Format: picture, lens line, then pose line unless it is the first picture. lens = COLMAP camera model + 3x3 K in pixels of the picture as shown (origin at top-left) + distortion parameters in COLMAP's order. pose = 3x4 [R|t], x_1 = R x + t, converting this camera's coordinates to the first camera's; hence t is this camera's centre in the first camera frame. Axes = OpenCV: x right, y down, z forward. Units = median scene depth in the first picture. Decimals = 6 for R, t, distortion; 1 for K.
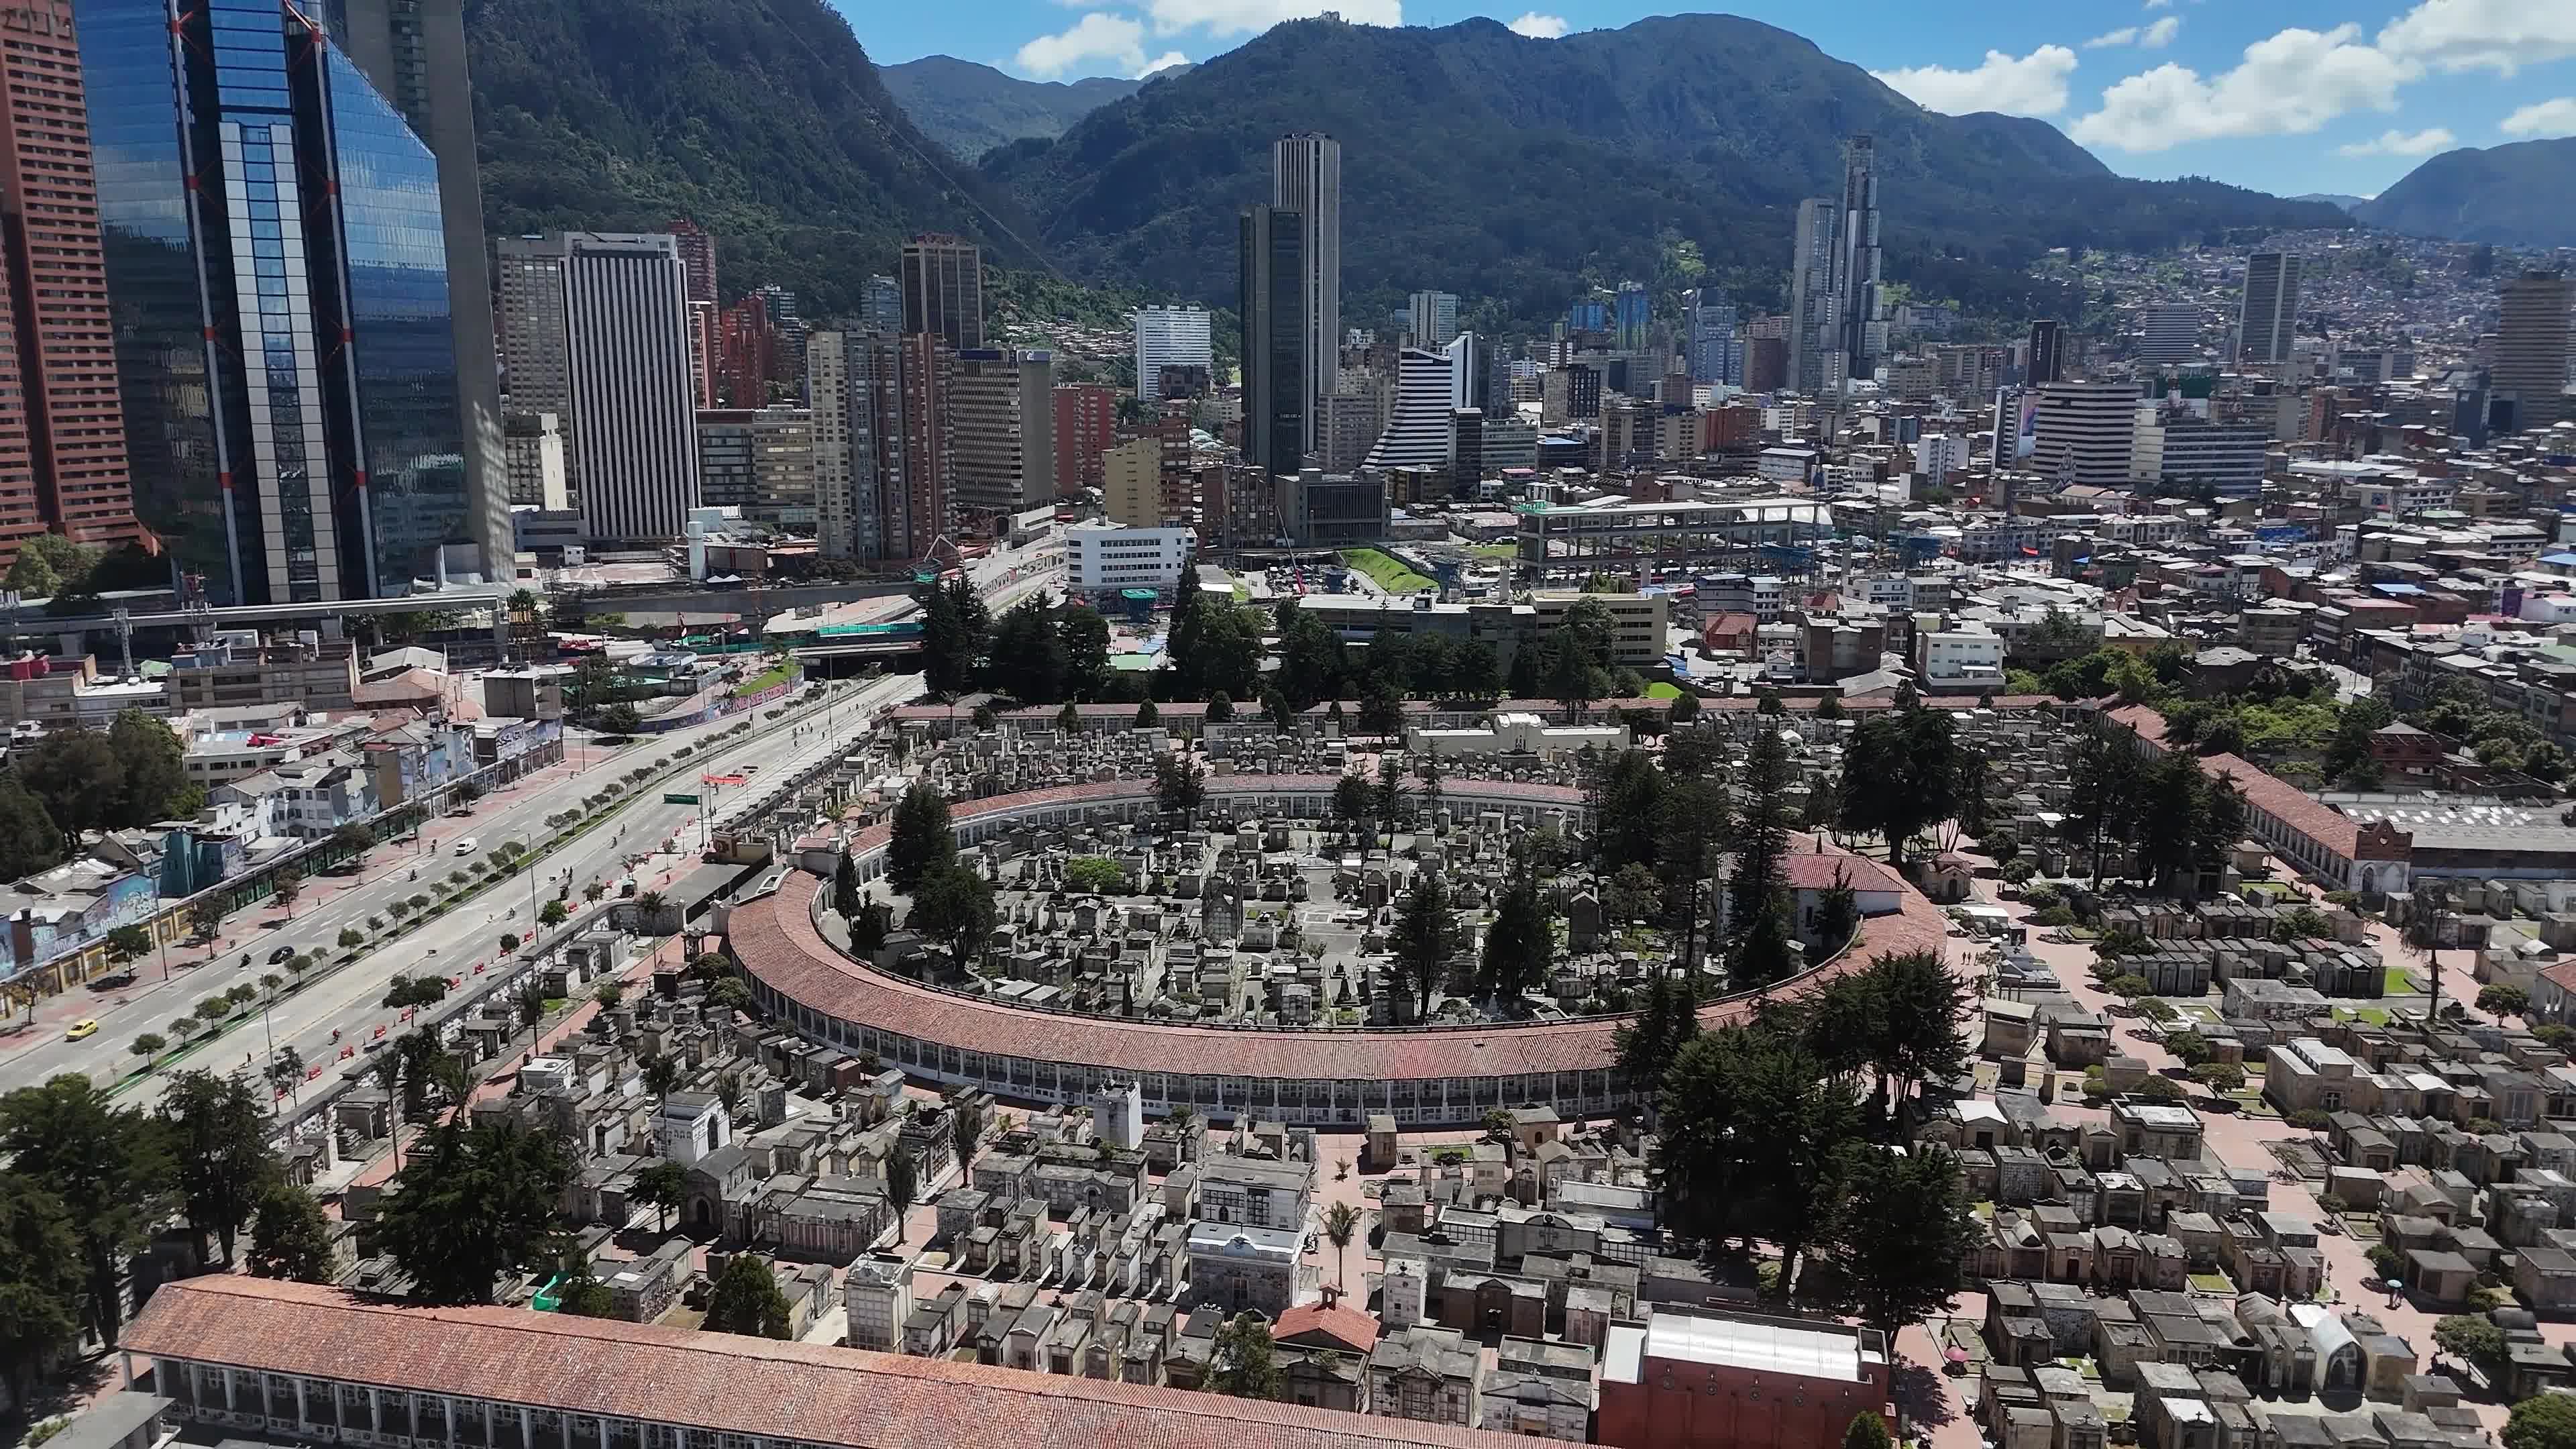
lens RADIAL K [[1902.1, 0, 1300.1], [0, 1902.1, 730.3], [0, 0, 1]] dist [0.095131, -0.105288]
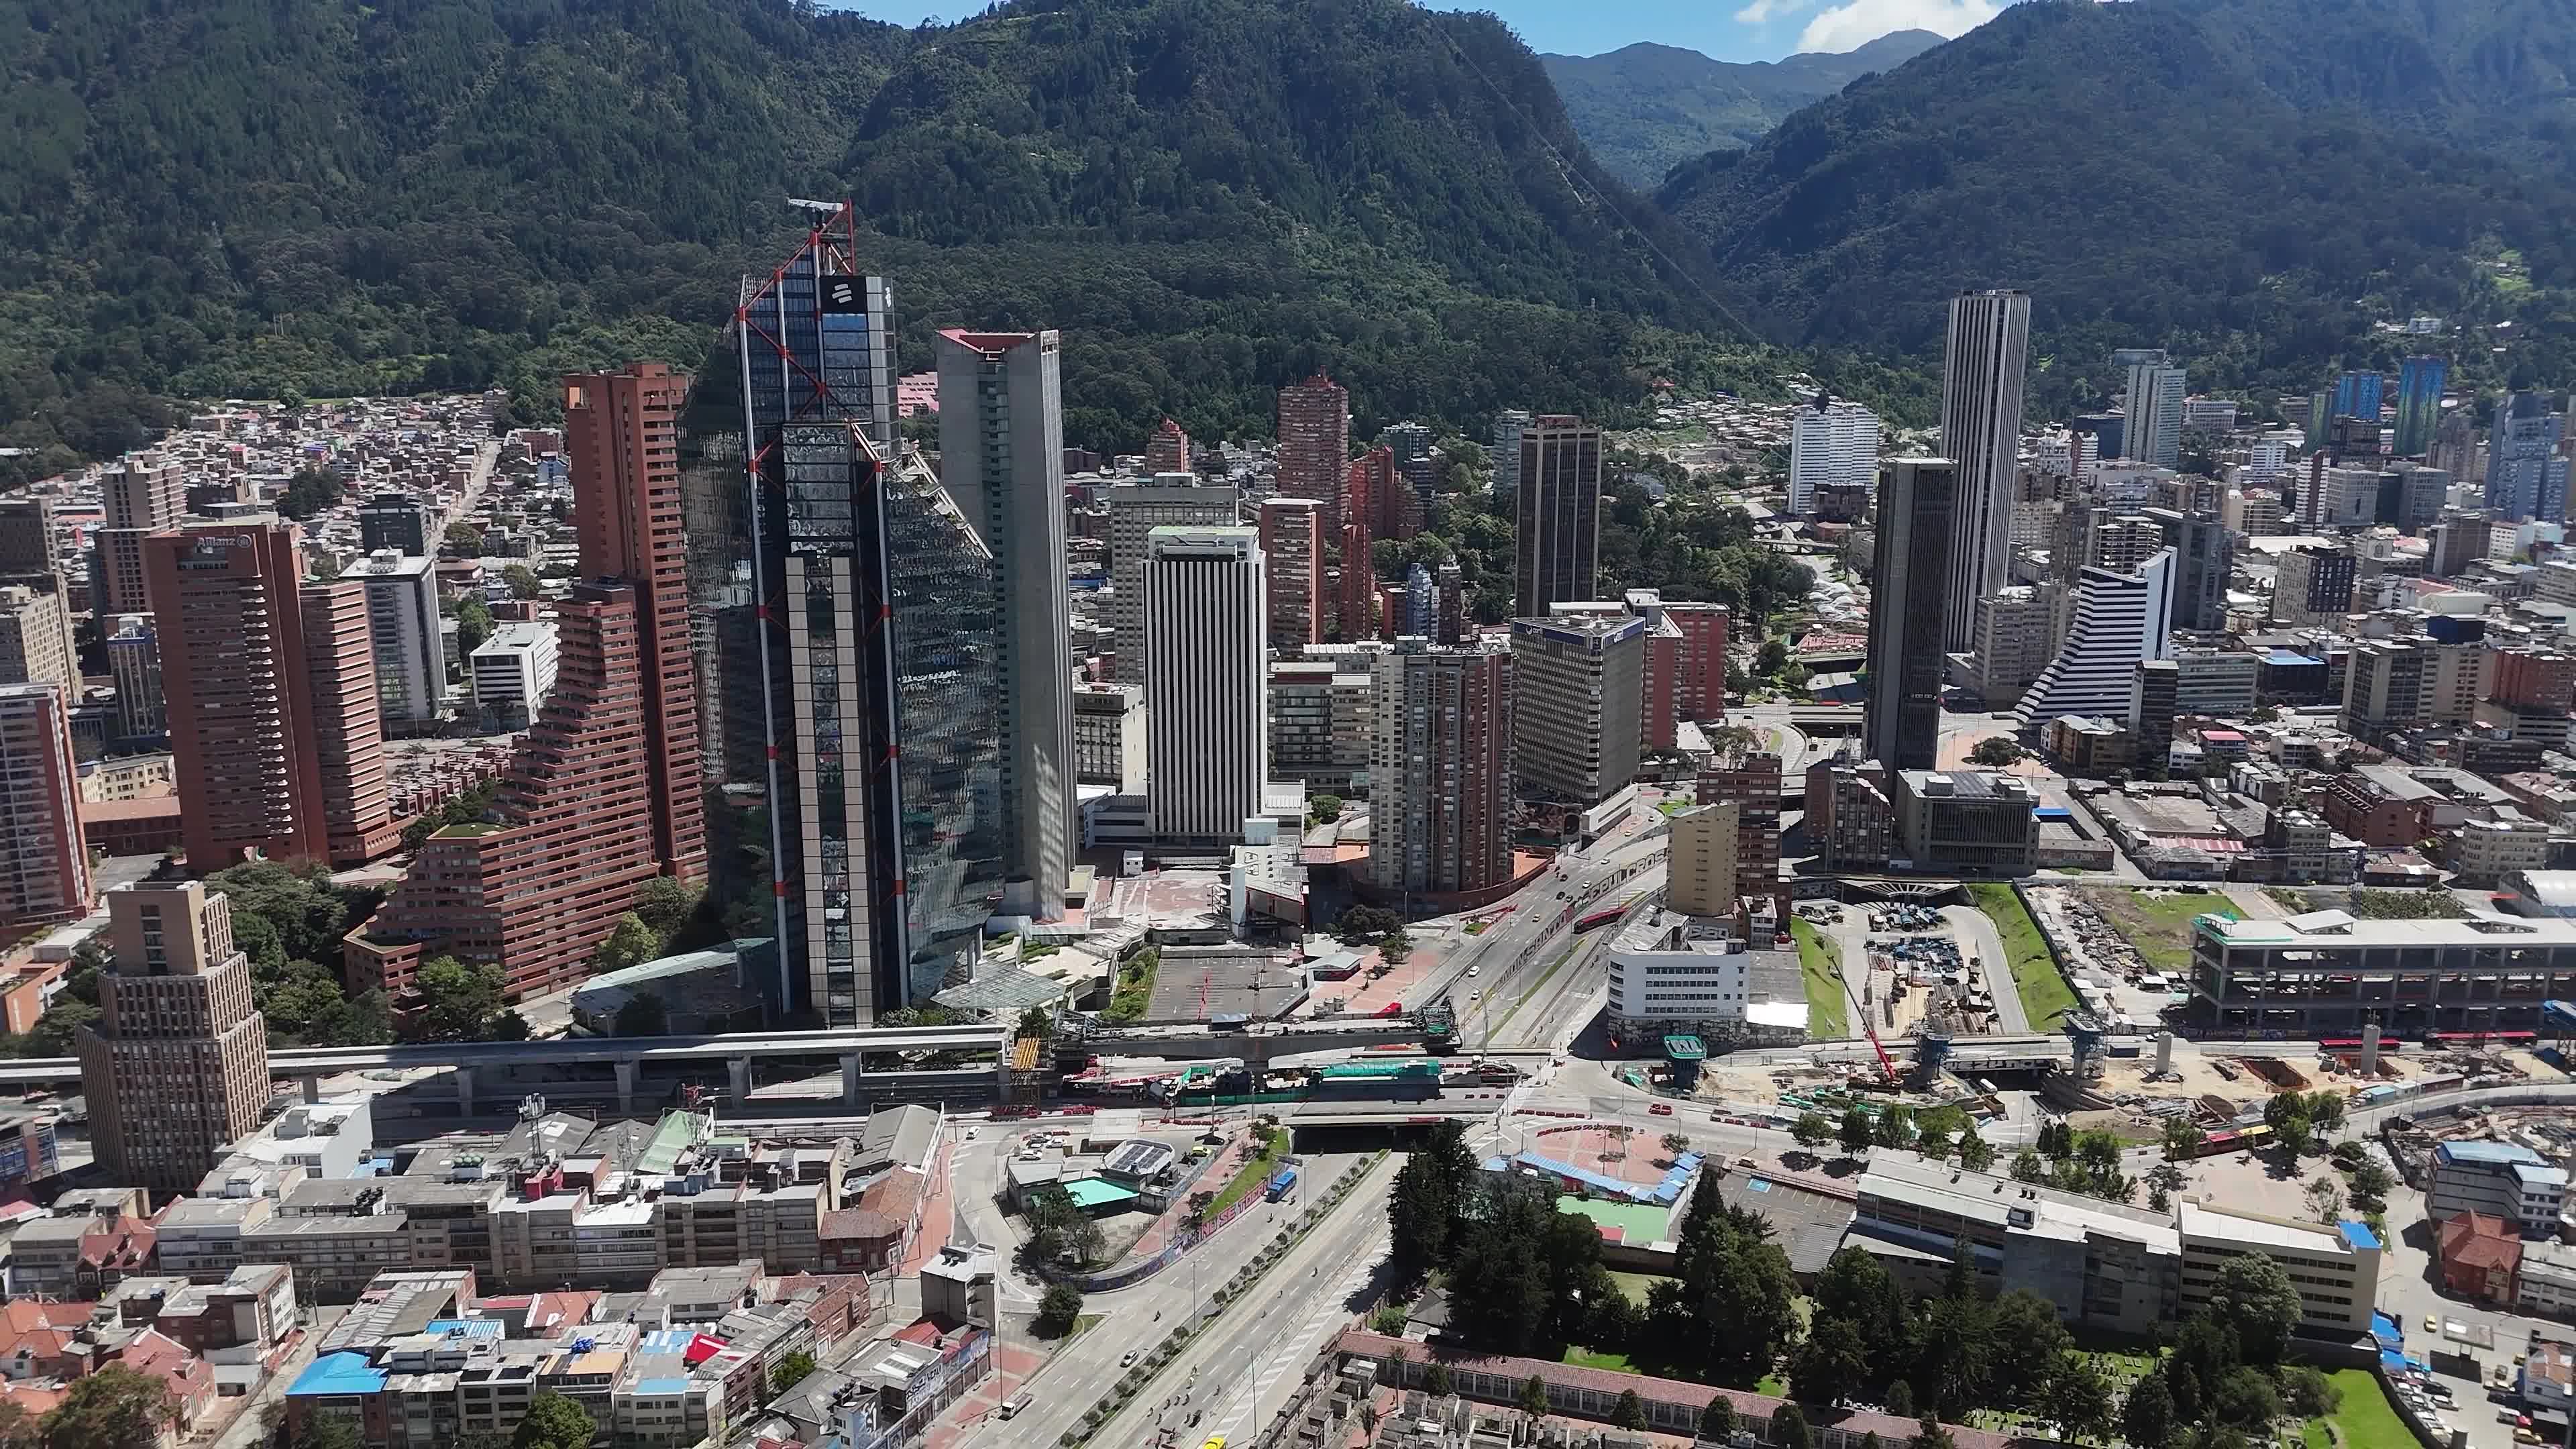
lens RADIAL K [[1899.5, 0, 1302.3], [0, 1899.5, 729.2], [0, 0, 1]] dist [0.092753, -0.086673]
pose [[0.939563, 0.071215, -0.334888, 0.018858], [-0.063446, 0.997403, 0.034096, -0.134129], [0.336447, -0.010788, 0.941641, 0.072464]]
